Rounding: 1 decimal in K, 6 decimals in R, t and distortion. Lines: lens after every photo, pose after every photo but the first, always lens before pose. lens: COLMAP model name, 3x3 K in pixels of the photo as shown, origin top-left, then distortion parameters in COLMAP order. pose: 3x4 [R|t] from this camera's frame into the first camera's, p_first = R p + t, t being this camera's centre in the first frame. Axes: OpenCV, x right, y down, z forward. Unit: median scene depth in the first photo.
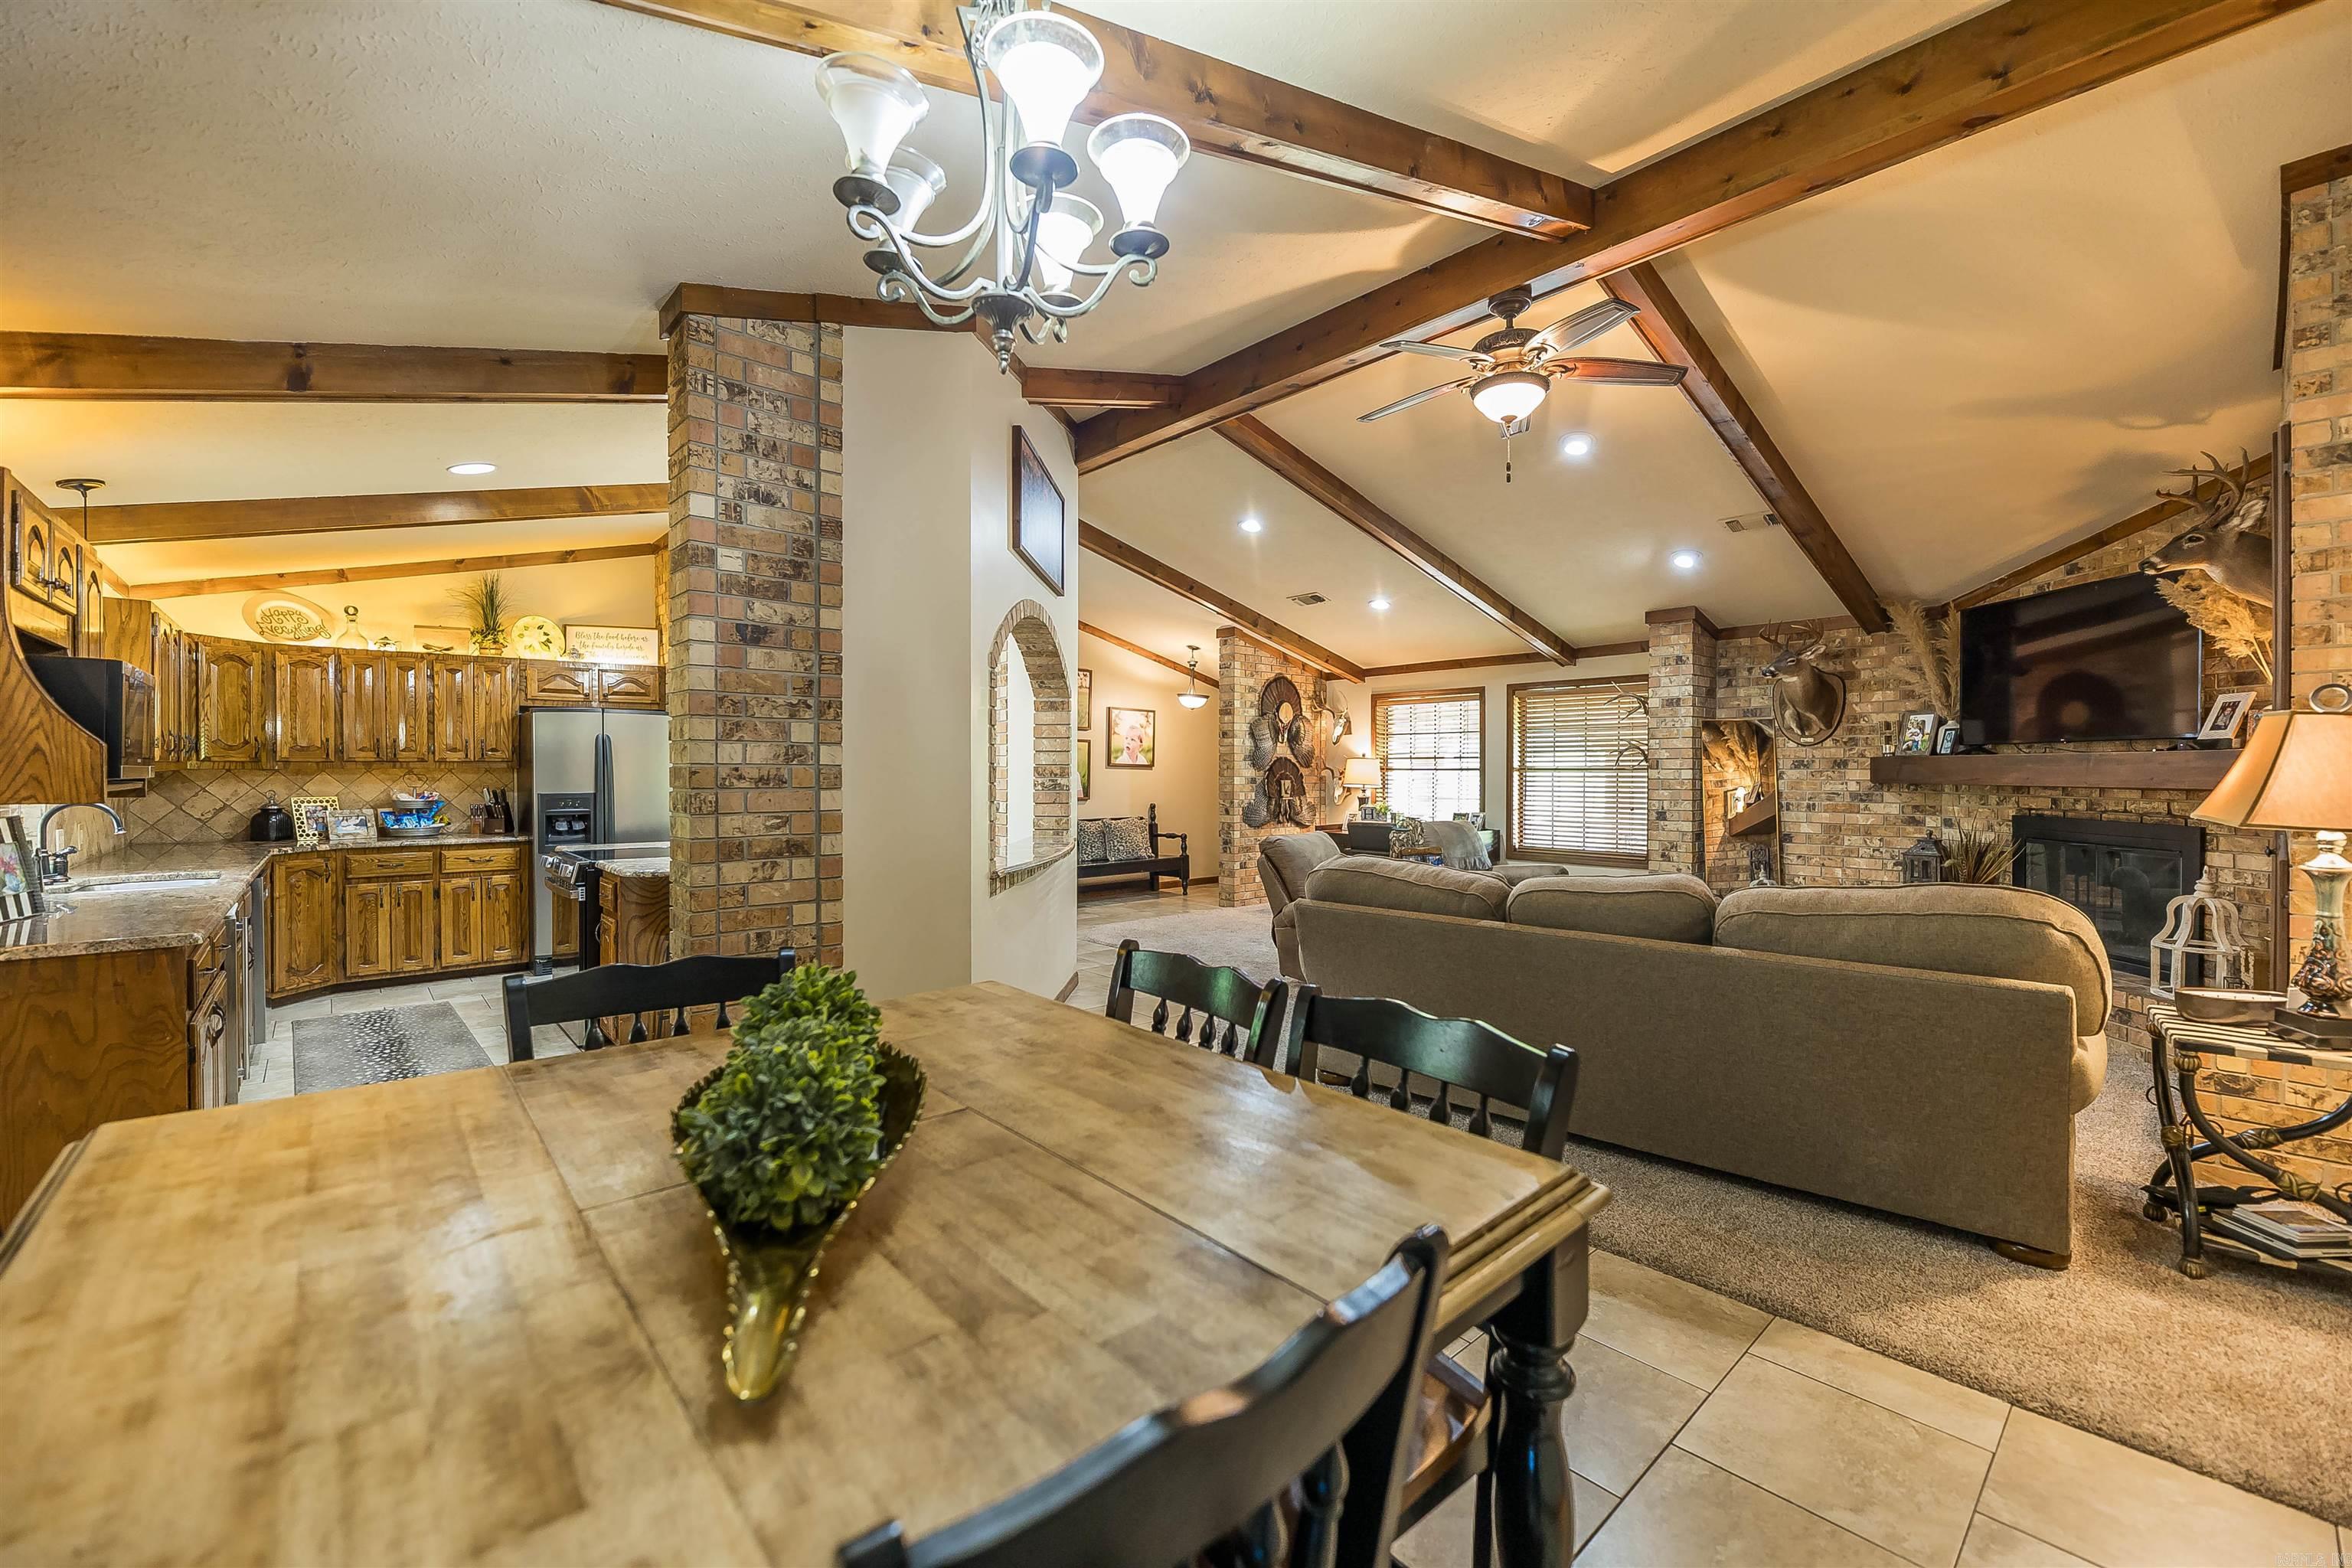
lens RADIAL K [[945.7, 0, 1181.7], [0, 945.7, 779.1], [0, 0, 1]] dist [-0.003828, -0.000750]
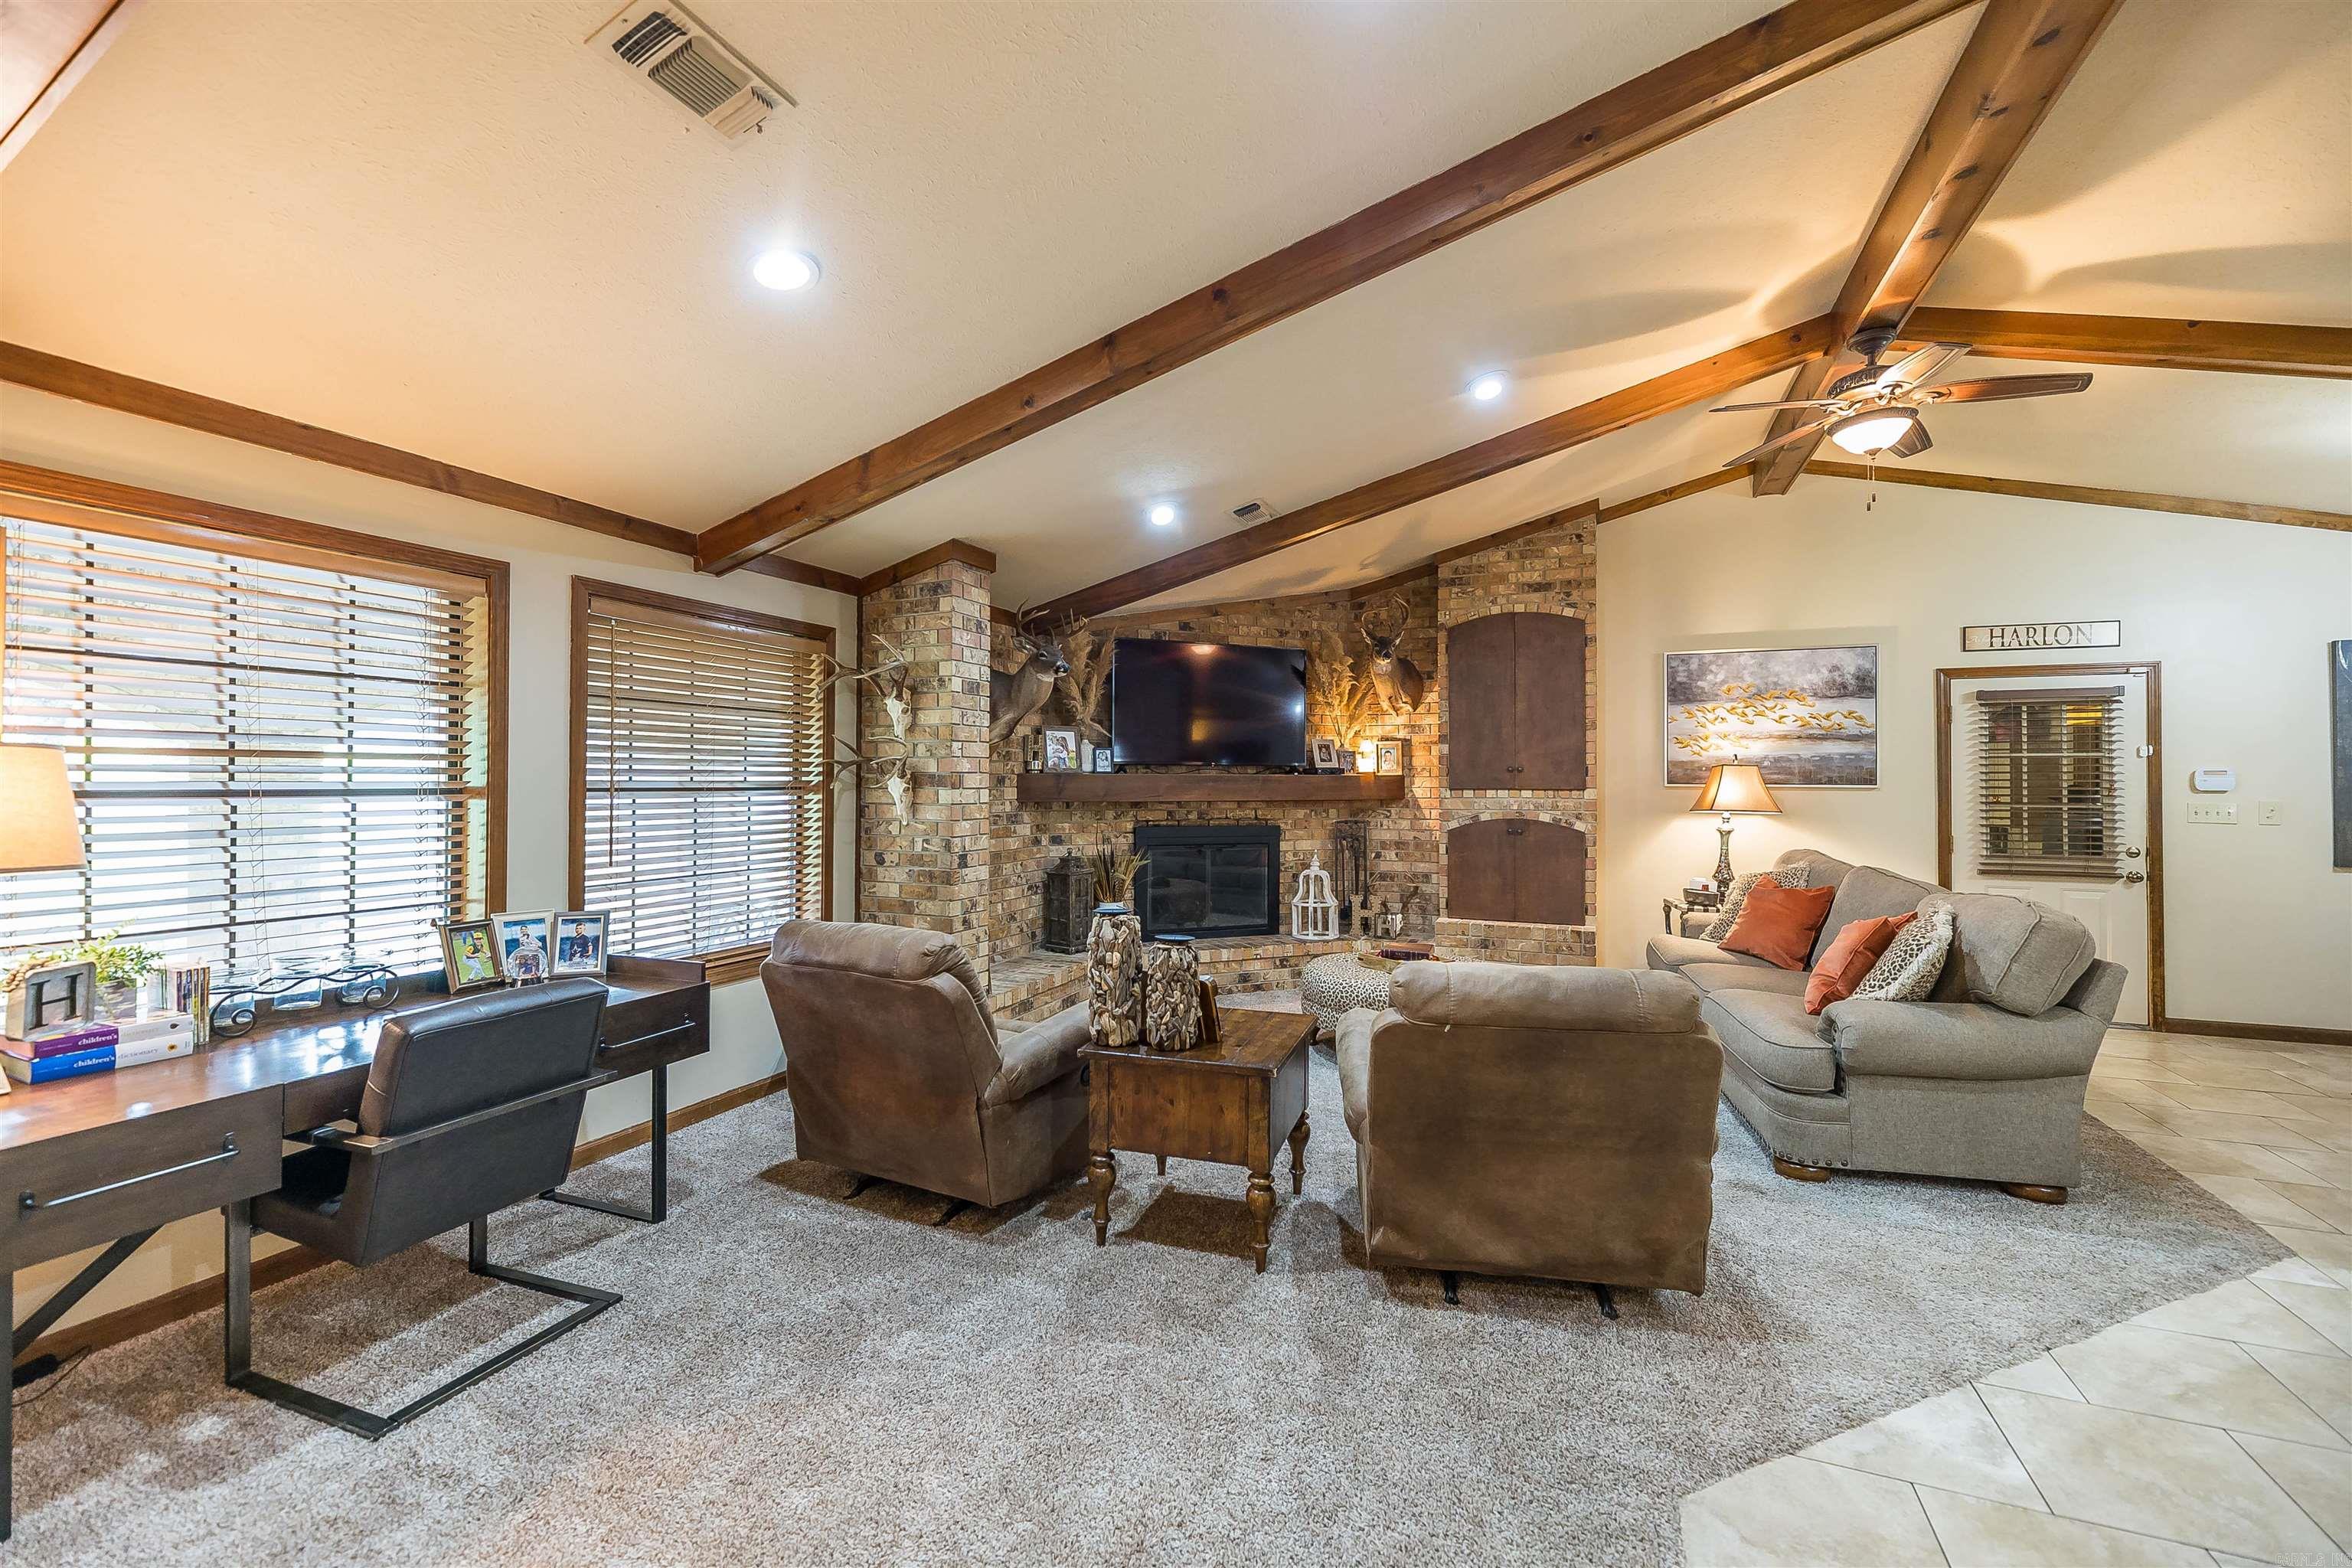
lens RADIAL K [[960.1, 0, 1176.6], [0, 960.1, 768.9], [0, 0, 1]] dist [-0.002941, -0.000990]
pose [[-0.418539, 0.010377, 0.908140, -0.174722], [0.007054, 0.999942, -0.008175, -0.020430], [-0.908172, 0.002985, -0.418587, 1.329462]]
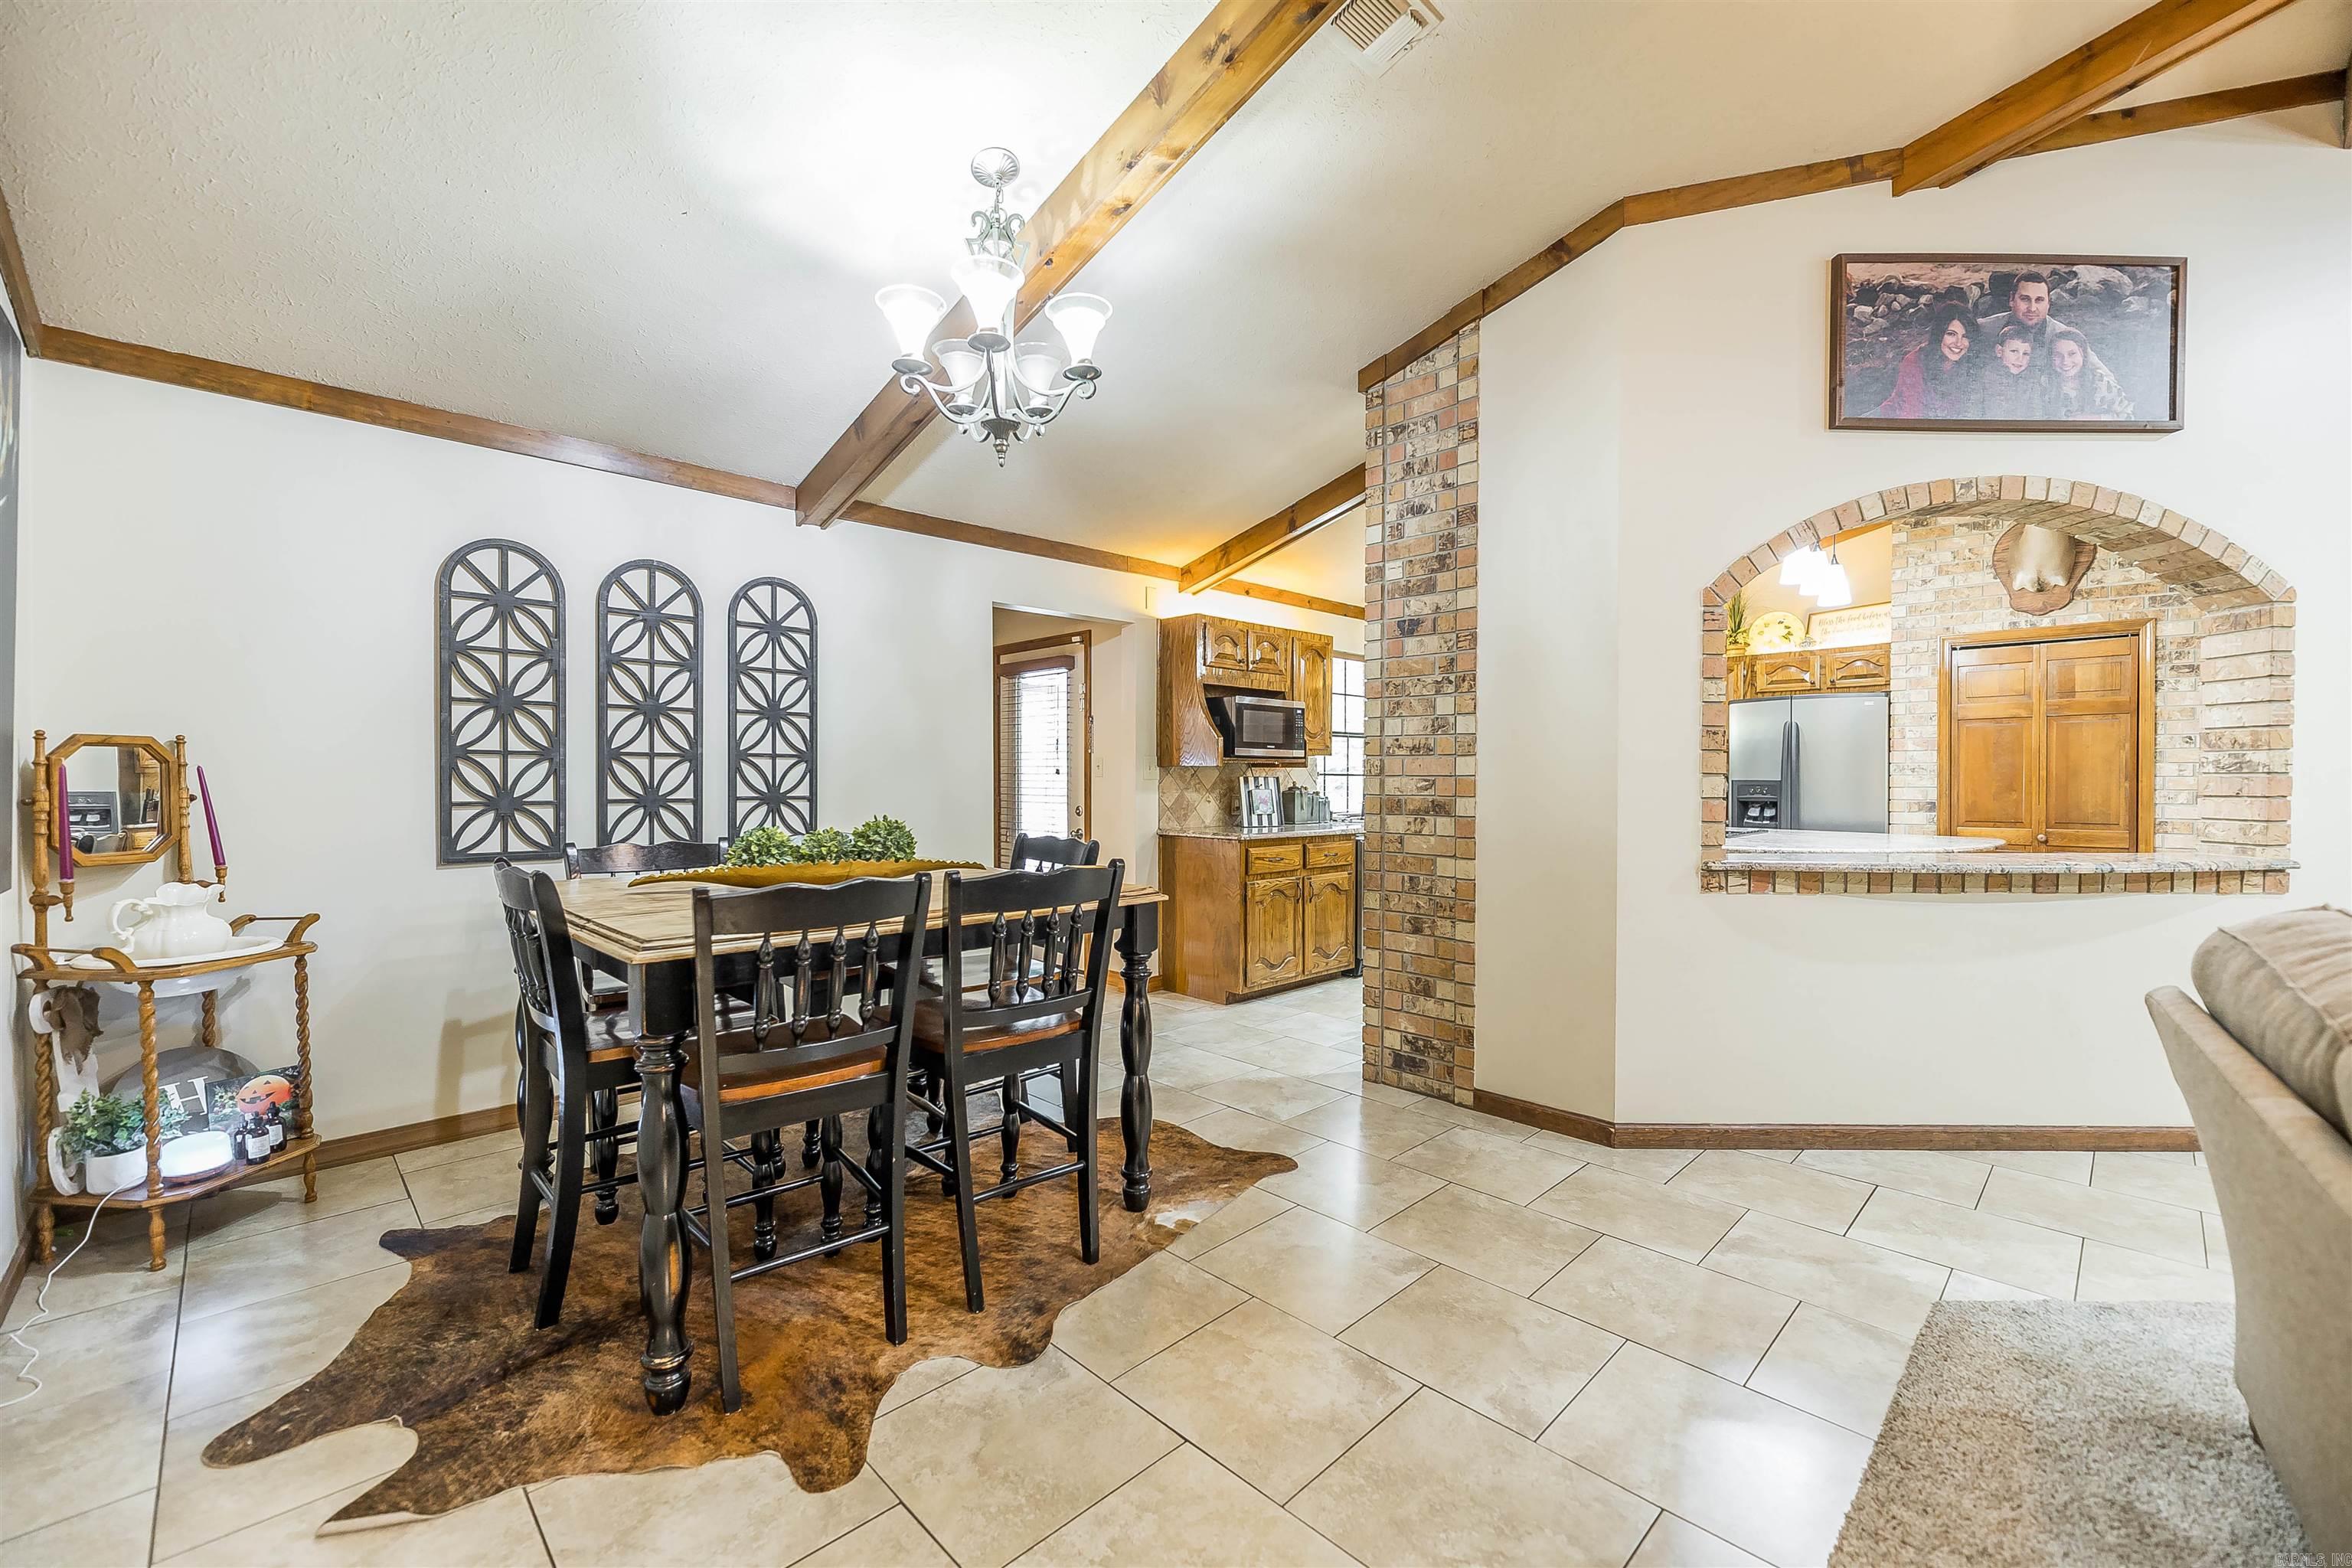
lens RADIAL K [[946.6, 0, 1176.0], [0, 946.6, 784.0], [0, 0, 1]] dist [-0.001305, -0.000626]
pose [[0.039186, 0.006569, -0.999210, 0.368694], [-0.012455, 0.999904, 0.006085, 0.021257], [0.999154, 0.012207, 0.039264, 0.329303]]
